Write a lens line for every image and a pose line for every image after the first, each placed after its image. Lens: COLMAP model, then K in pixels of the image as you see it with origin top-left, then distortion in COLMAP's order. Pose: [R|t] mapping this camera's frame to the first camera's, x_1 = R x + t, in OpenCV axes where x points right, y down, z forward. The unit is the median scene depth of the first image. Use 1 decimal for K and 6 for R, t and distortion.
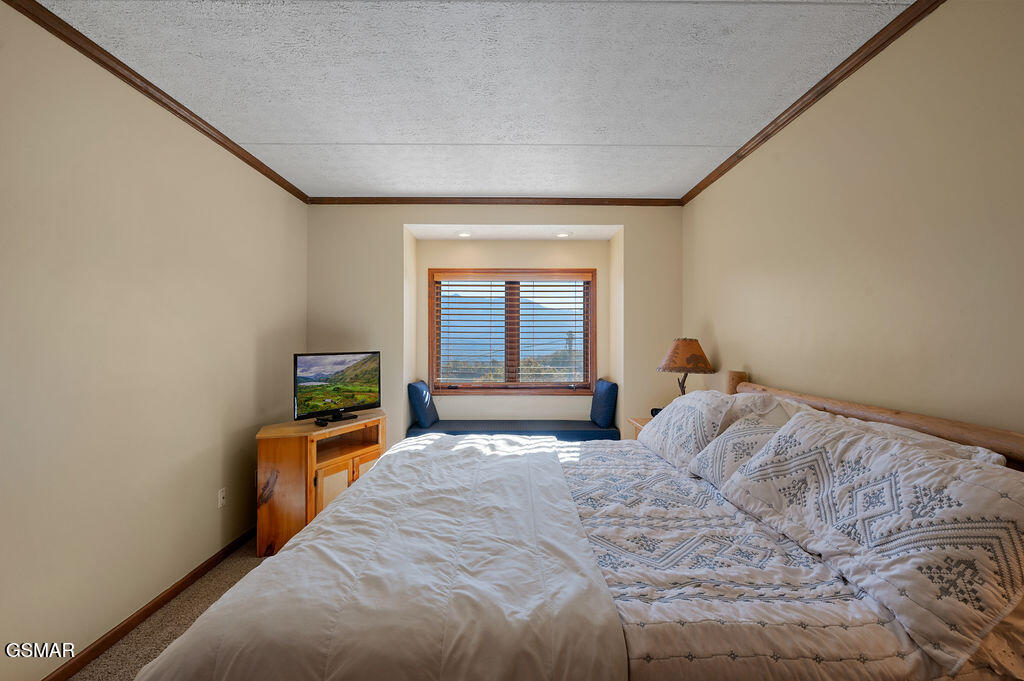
lens RADIAL K [[462.1, 0, 511.3], [0, 462.1, 338.0], [0, 0, 1]] dist [0.000411, -0.002257]
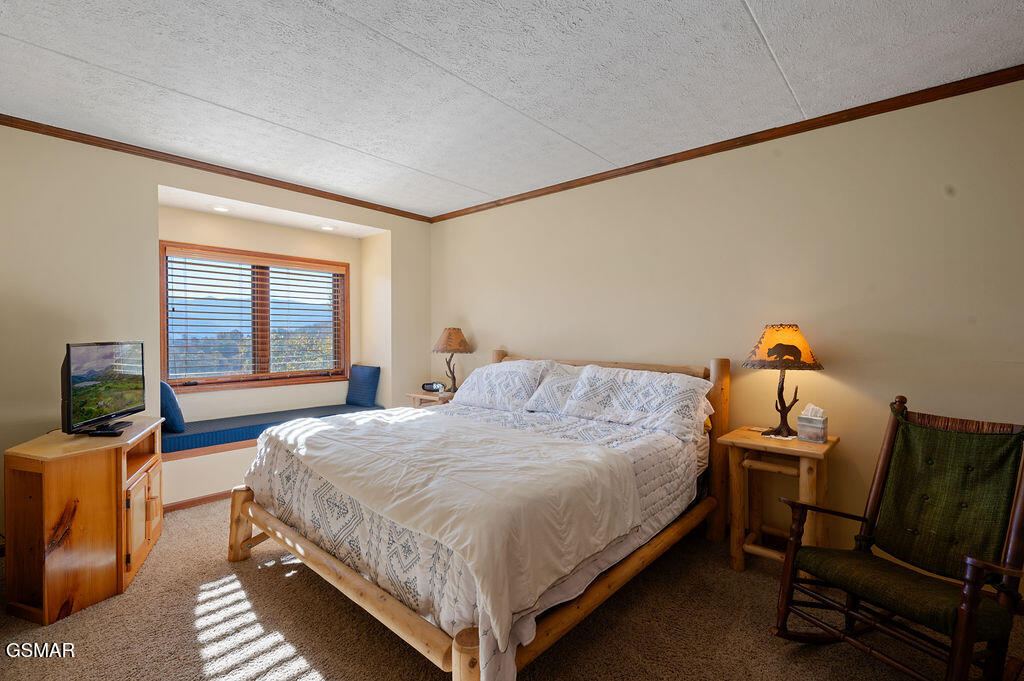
lens RADIAL K [[462.1, 0, 521.0], [0, 462.1, 339.3], [0, 0, 1]] dist [0.000411, -0.002257]
pose [[0.656411, -0.011023, 0.754323, -0.489813], [-0.004538, 0.999817, 0.018560, 0.008599], [-0.754390, -0.015606, 0.656241, -0.022914]]
